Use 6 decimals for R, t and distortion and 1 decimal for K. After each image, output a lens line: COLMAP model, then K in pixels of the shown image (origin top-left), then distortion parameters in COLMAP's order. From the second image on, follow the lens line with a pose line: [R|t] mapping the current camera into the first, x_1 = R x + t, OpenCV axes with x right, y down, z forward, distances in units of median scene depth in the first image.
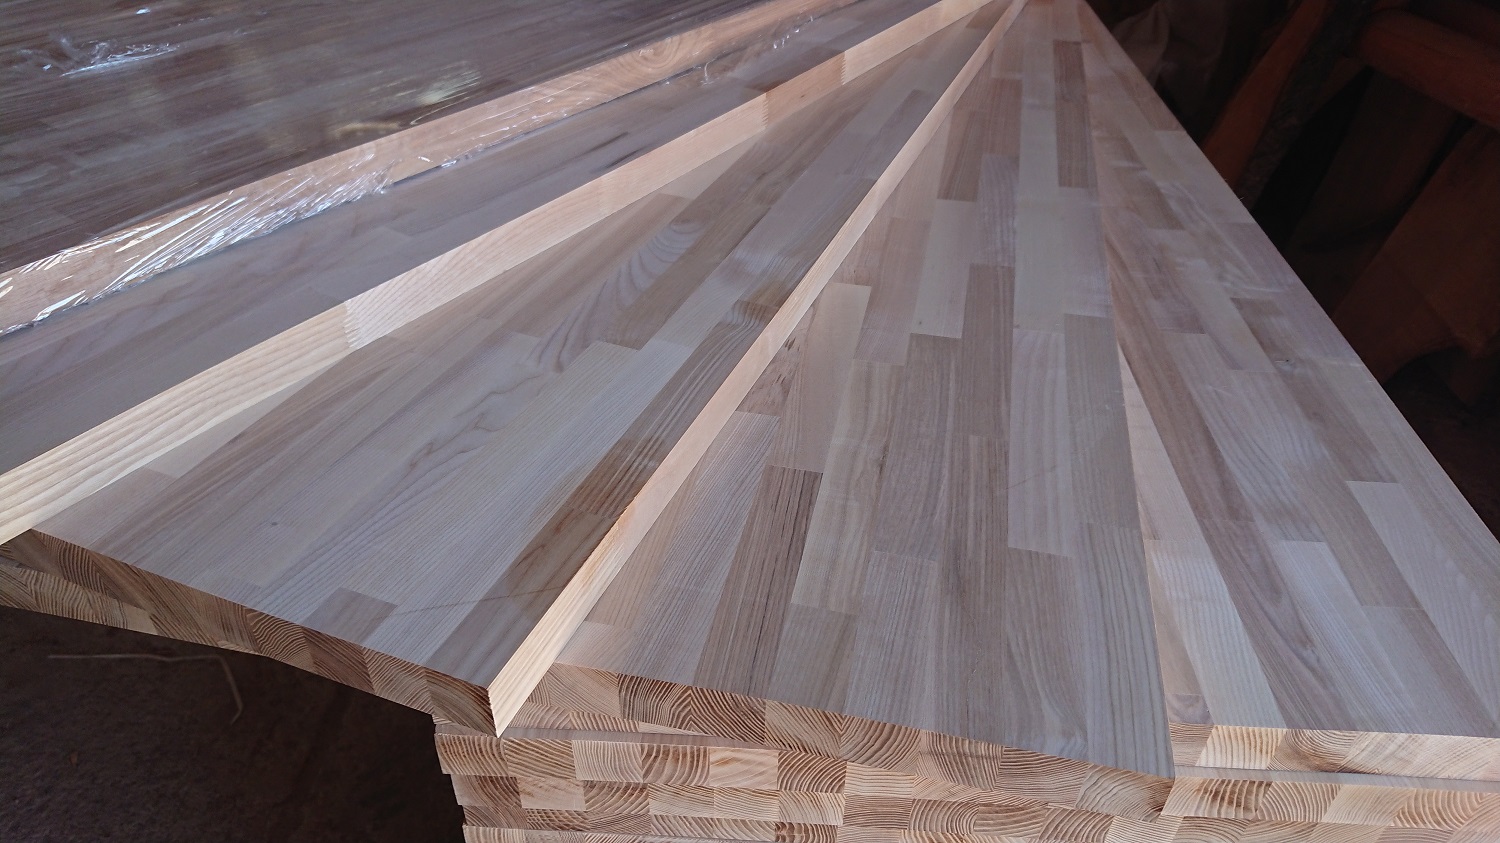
lens RADIAL K [[995.5, 0, 750.0], [0, 995.5, 421.5], [0, 0, 1]] dist [0.179724, -0.309802]
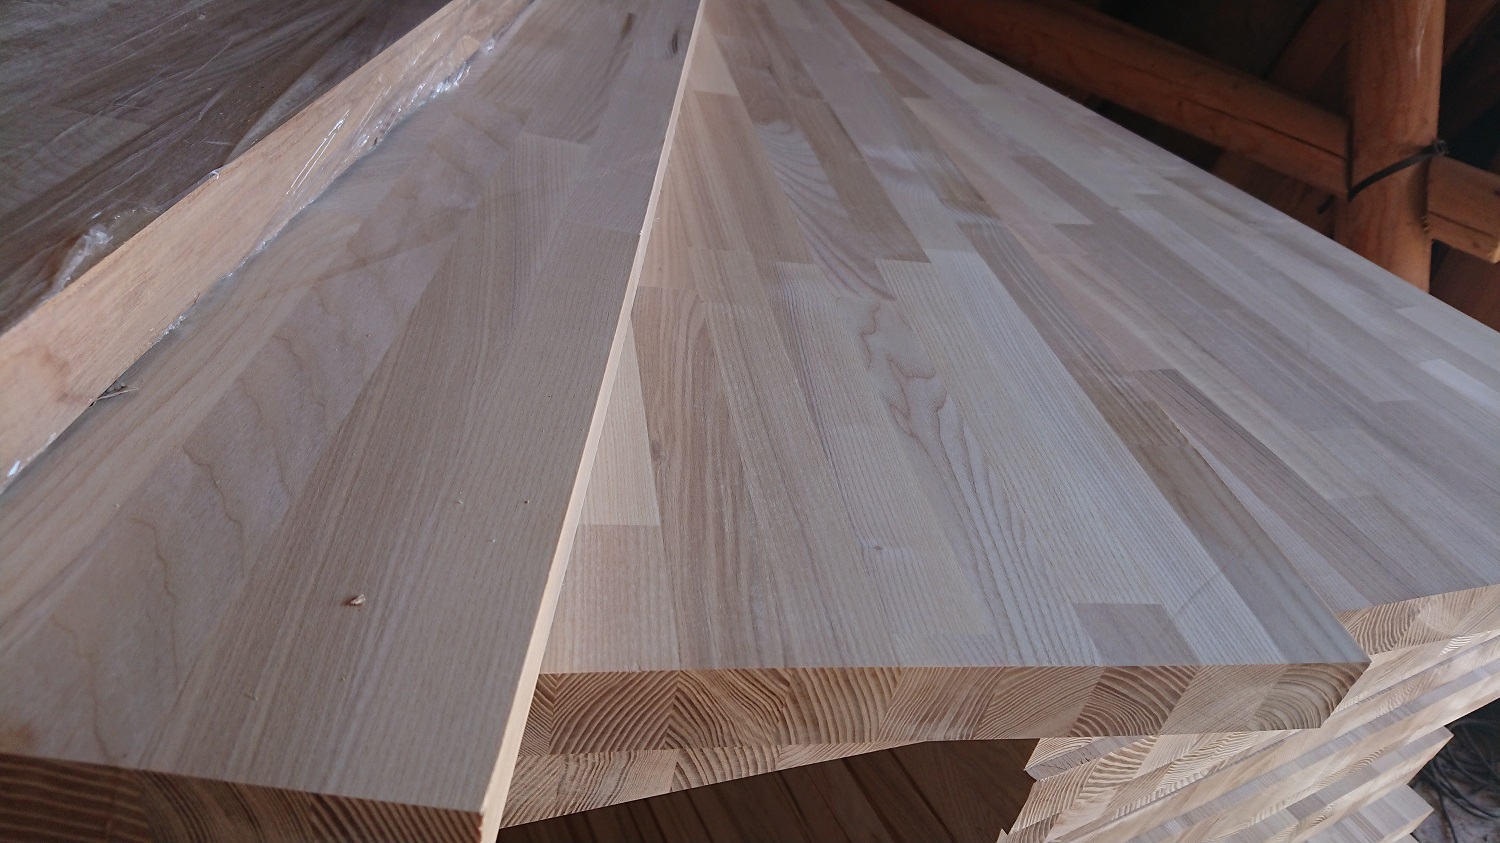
lens RADIAL K [[995.5, 0, 750.0], [0, 995.5, 421.5], [0, 0, 1]] dist [0.179724, -0.309802]
pose [[0.848640, -0.186165, 0.495129, -0.774721], [0.166858, 0.982447, 0.083401, -0.044668], [-0.501965, 0.011839, 0.864807, 0.442229]]
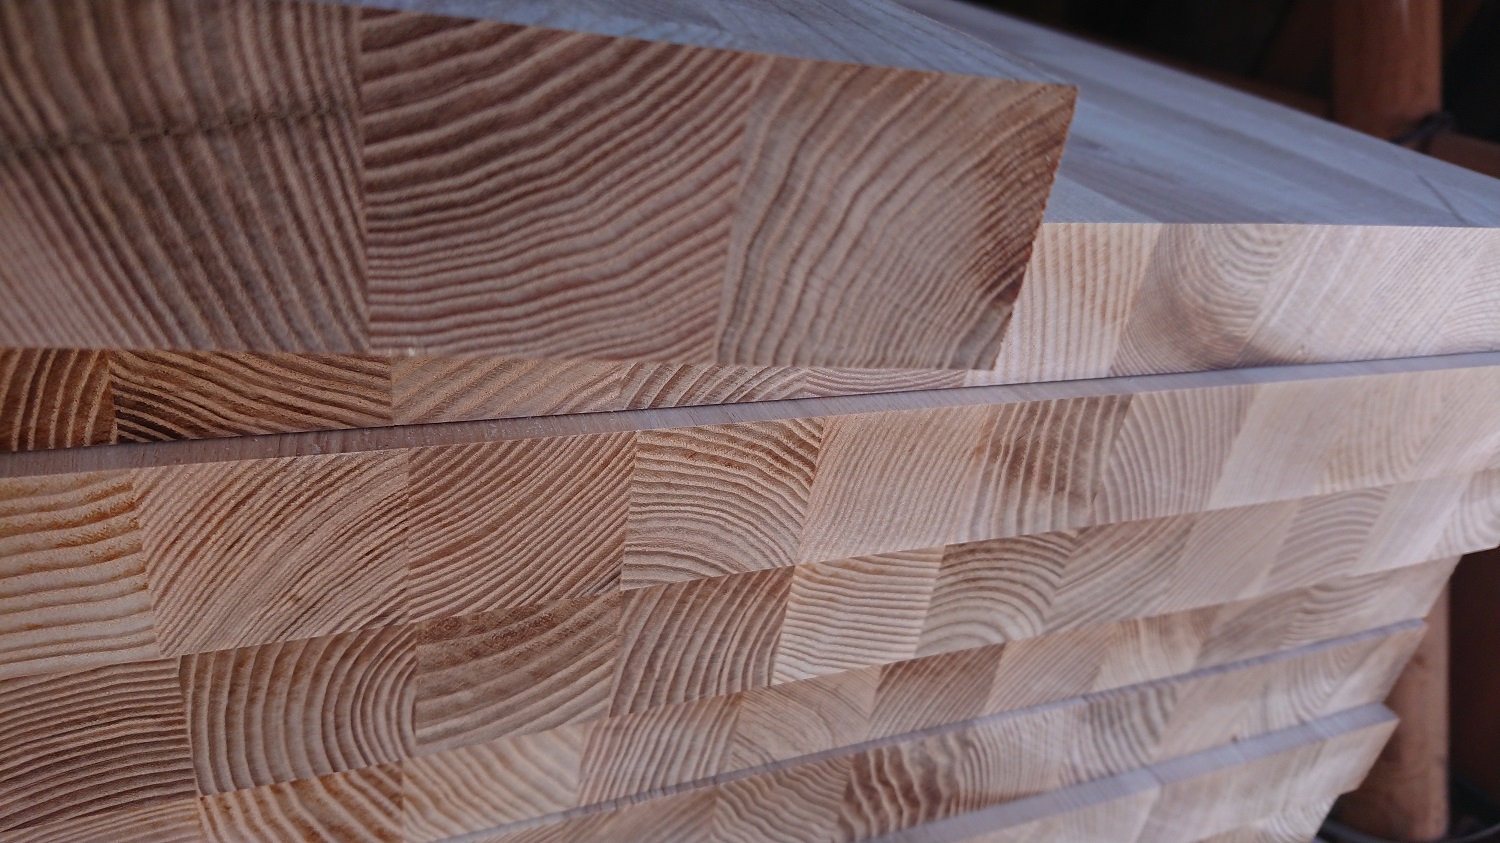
lens RADIAL K [[995.5, 0, 750.0], [0, 995.5, 421.5], [0, 0, 1]] dist [0.179724, -0.309802]
pose [[0.888311, -0.102303, 0.447704, 0.182563], [0.154214, 0.984714, -0.080971, 0.349851], [-0.432576, 0.140969, 0.890508, 0.662160]]
